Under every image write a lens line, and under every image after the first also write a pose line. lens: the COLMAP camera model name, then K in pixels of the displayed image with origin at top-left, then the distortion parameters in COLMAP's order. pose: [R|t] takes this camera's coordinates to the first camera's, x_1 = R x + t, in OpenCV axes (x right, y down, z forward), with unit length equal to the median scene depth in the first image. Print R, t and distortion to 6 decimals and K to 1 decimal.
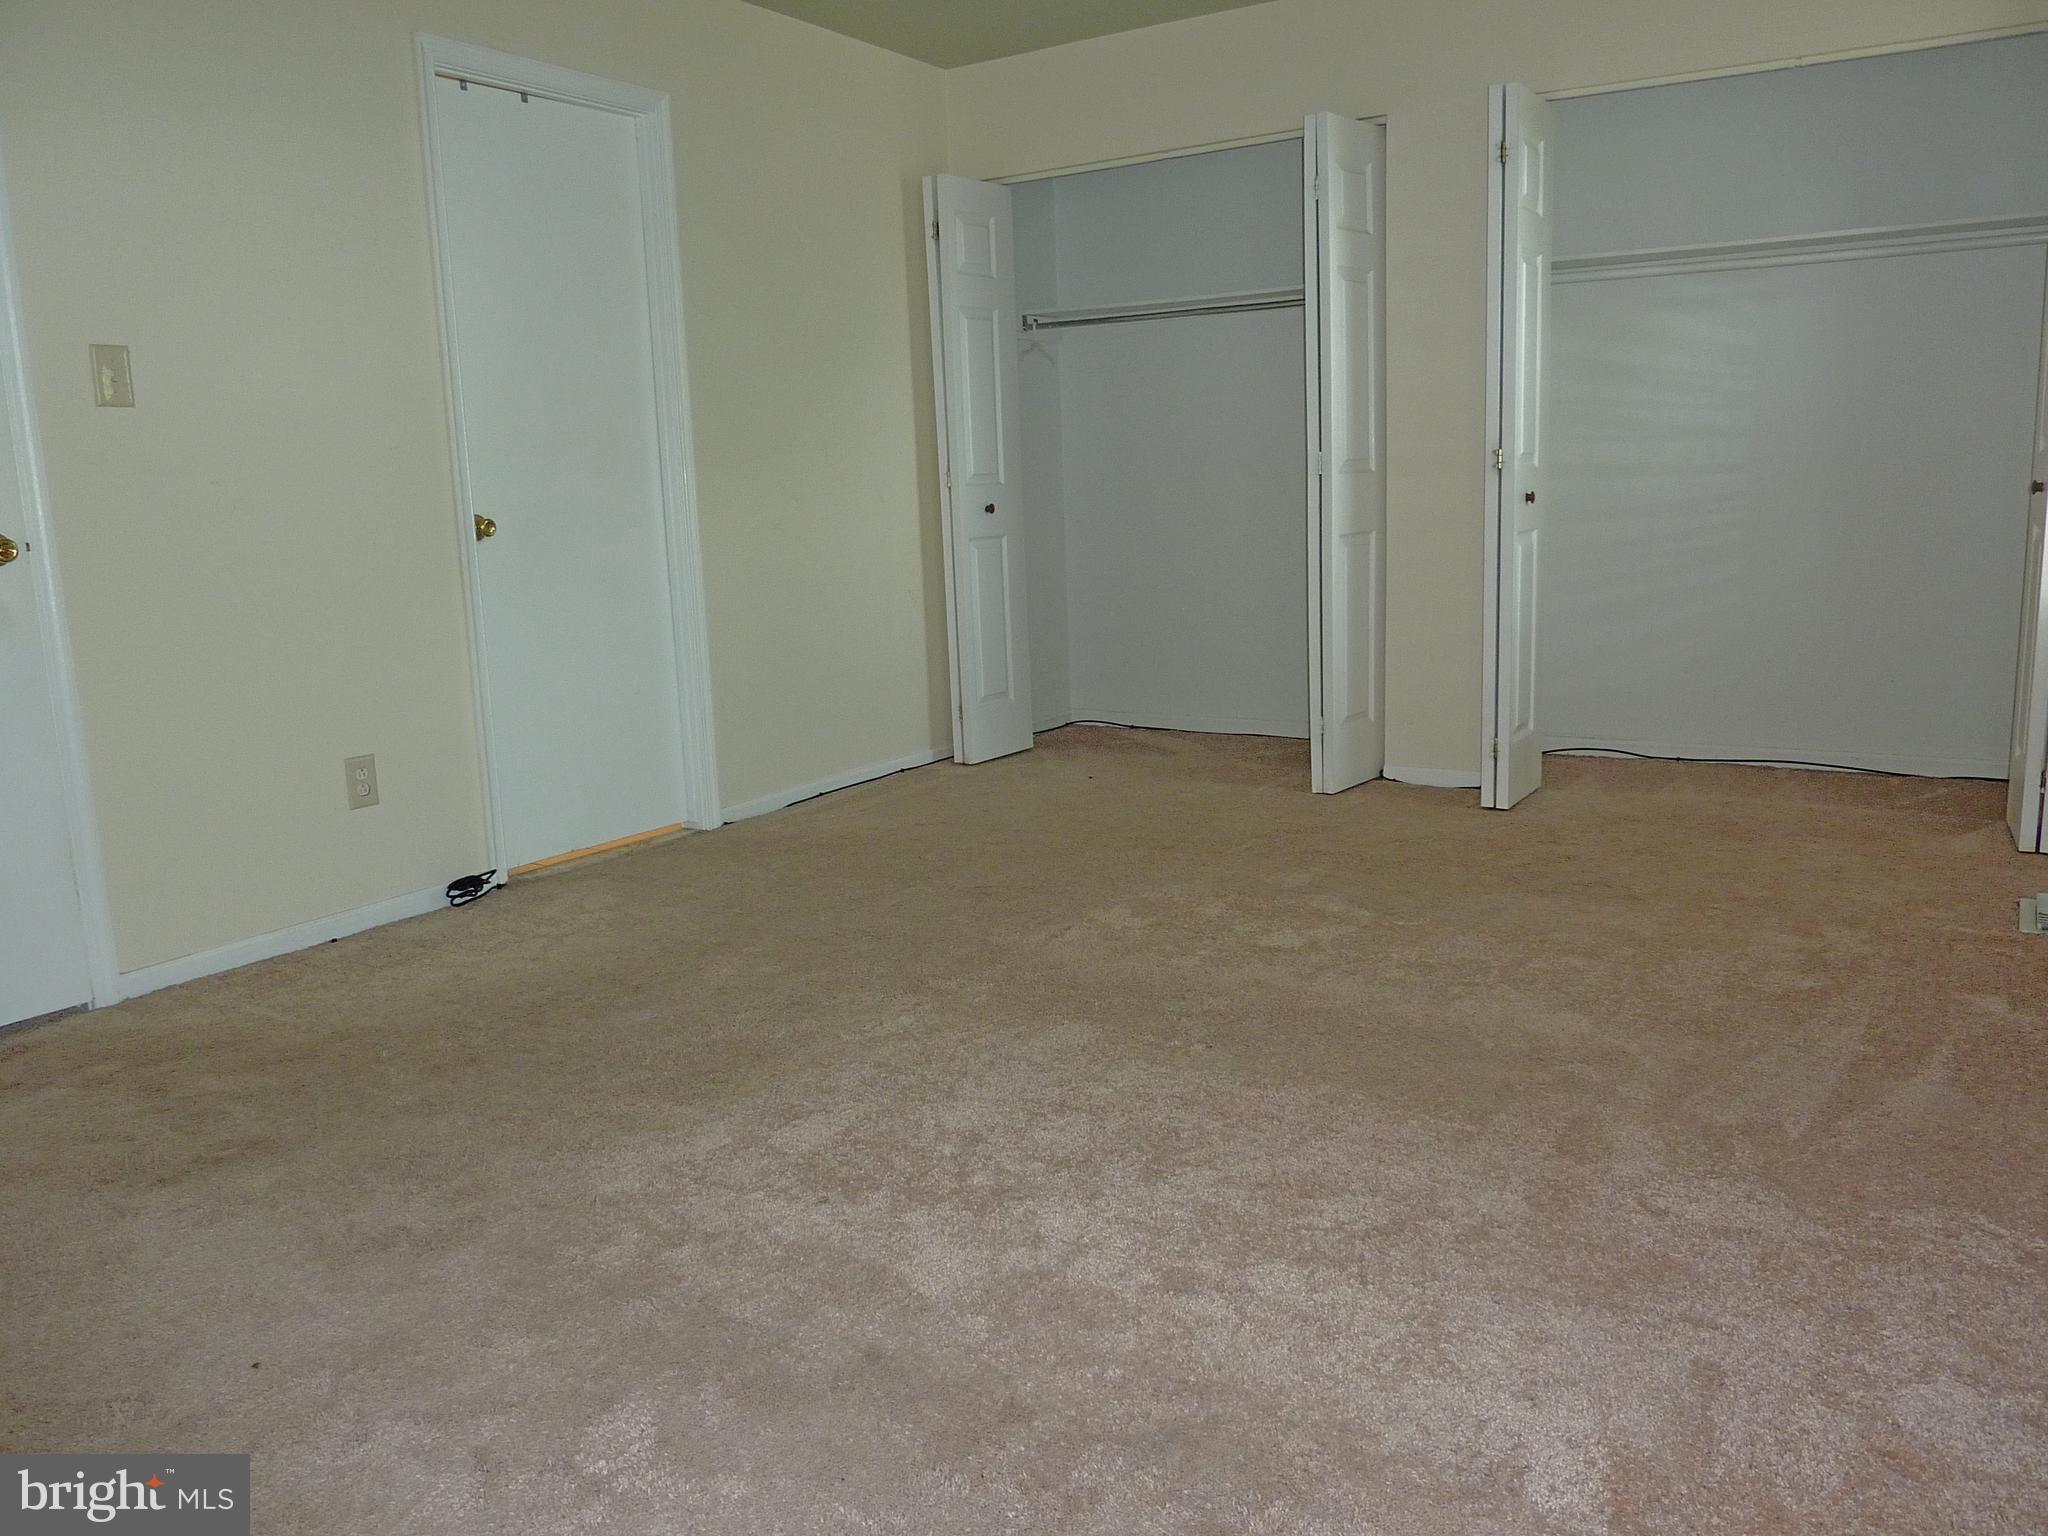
lens RADIAL K [[1562.5, 0, 1025.0], [0, 1562.5, 768.3], [0, 0, 1]] dist [-0.022612, -0.016246]
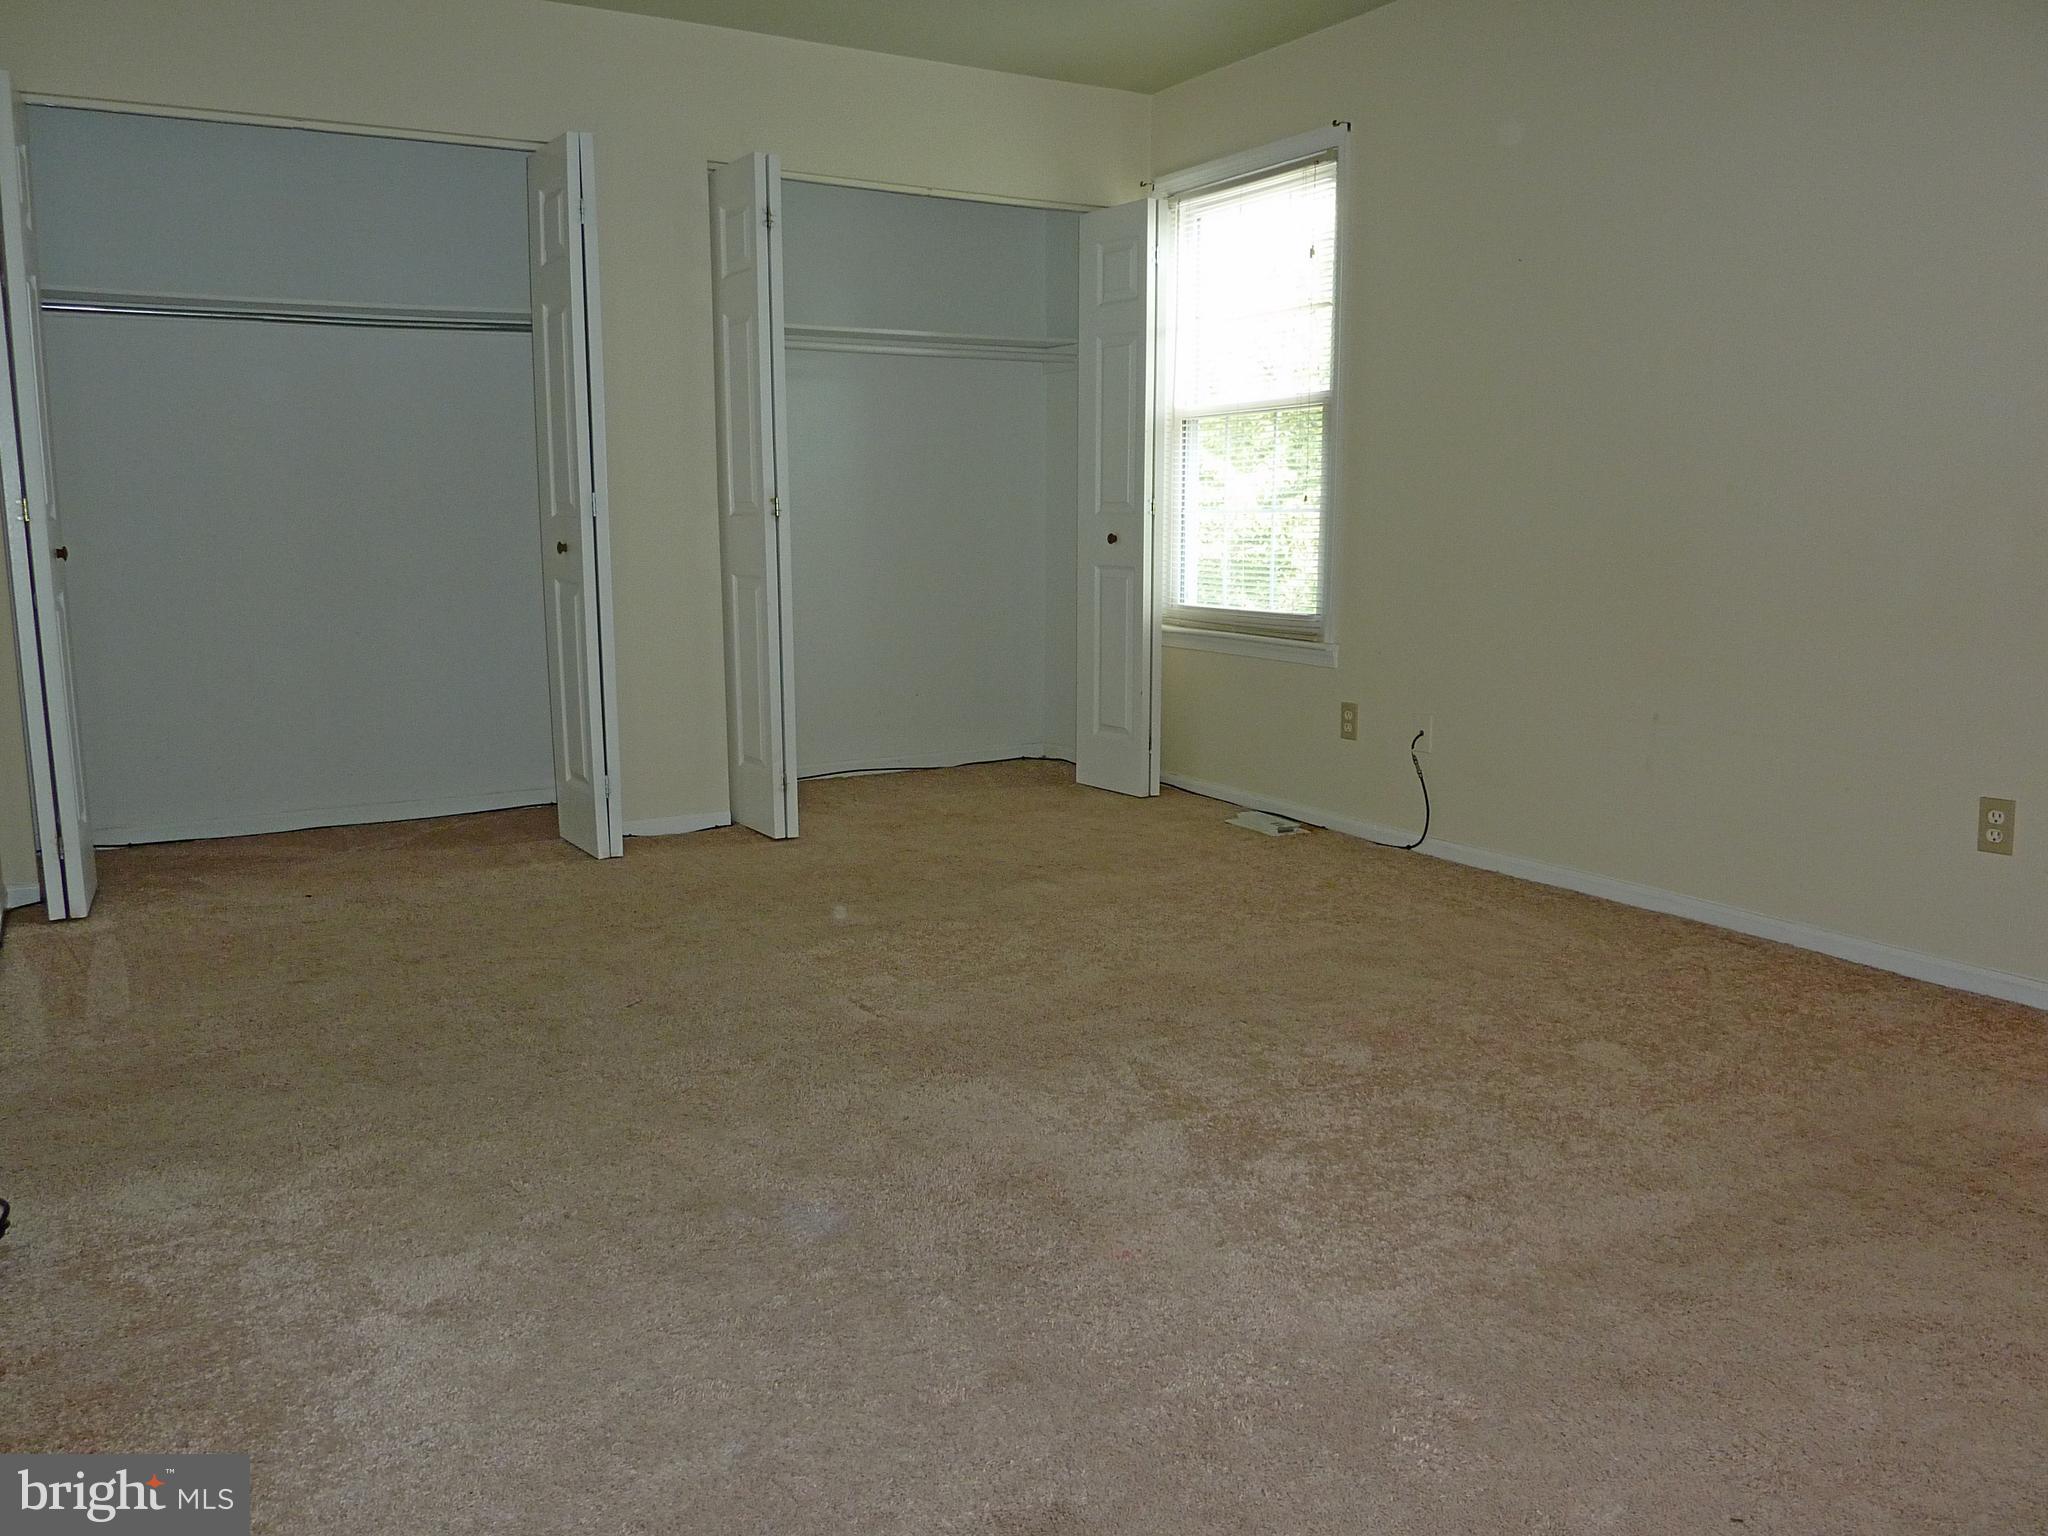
lens RADIAL K [[1562.5, 0, 1021.1], [0, 1562.5, 767.0], [0, 0, 1]] dist [-0.022612, -0.016246]
pose [[0.457376, -0.108590, 0.882619, -0.569726], [0.145691, 0.988256, 0.046089, -0.049121], [-0.877258, 0.107509, 0.467825, 0.379360]]
